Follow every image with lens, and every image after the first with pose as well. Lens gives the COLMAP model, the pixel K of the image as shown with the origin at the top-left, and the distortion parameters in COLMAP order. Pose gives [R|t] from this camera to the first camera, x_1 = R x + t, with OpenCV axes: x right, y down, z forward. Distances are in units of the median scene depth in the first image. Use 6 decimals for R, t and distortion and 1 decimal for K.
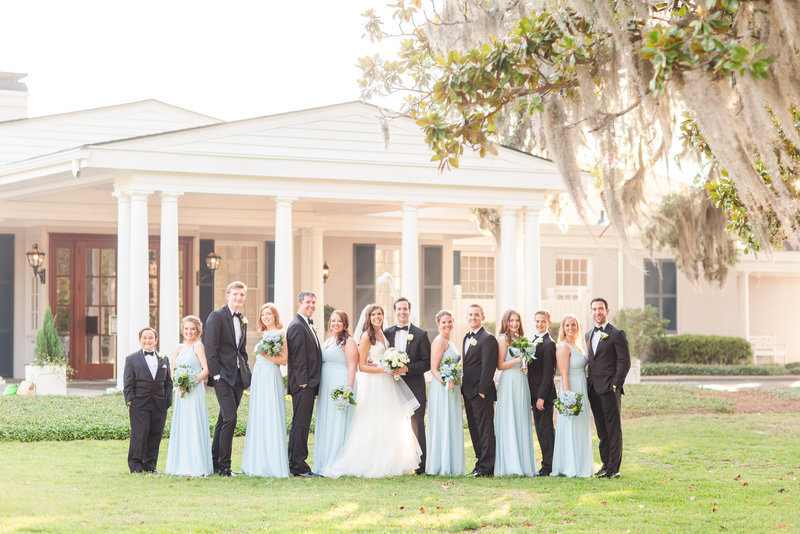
lens RADIAL K [[1890.5, 0, 400.0], [0, 1890.5, 267.0], [0, 0, 1]] dist [-0.005509, -0.462402]
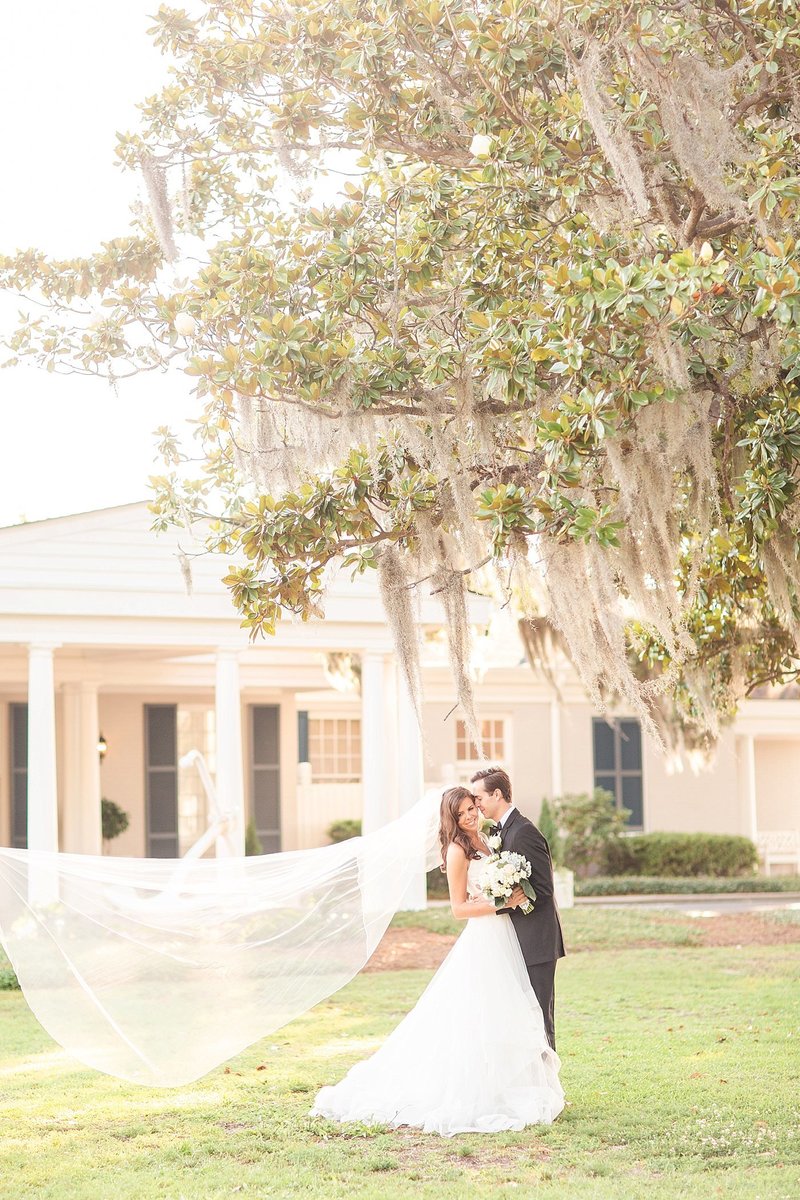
lens RADIAL K [[3185.6, 0, 400.0], [0, 3185.6, 600.0], [0, 0, 1]] dist [-0.079971, -0.502189]
pose [[0.998304, -0.014226, 0.056453, 0.003196], [0.016403, 0.999132, -0.038299, -0.006417], [-0.055859, 0.039160, 0.997670, -0.157937]]
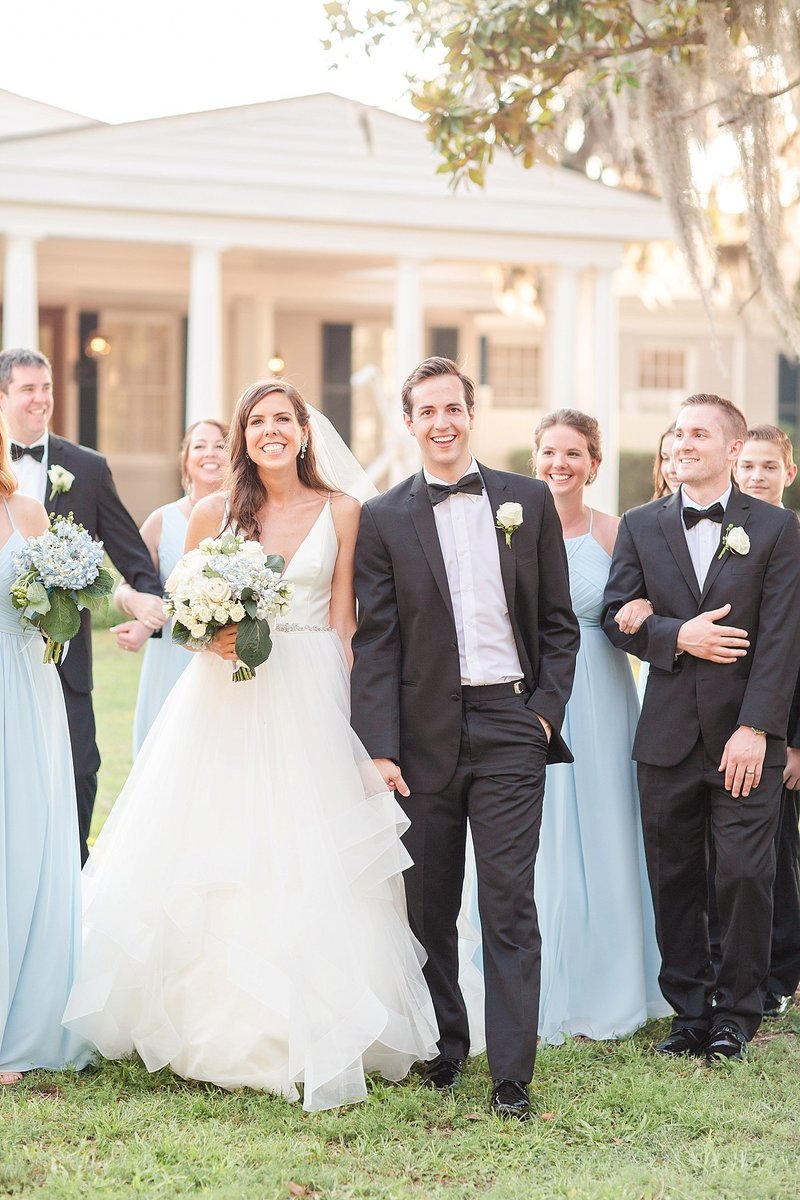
lens RADIAL K [[2835.8, 0, 400.0], [0, 2835.8, 600.0], [0, 0, 1]] dist [-0.005509, -0.462402]
pose [[0.999916, 0.012907, 0.001439, 0.002494], [-0.012982, 0.996276, 0.085239, -0.000704], [-0.000334, -0.085251, 0.996359, 0.063757]]
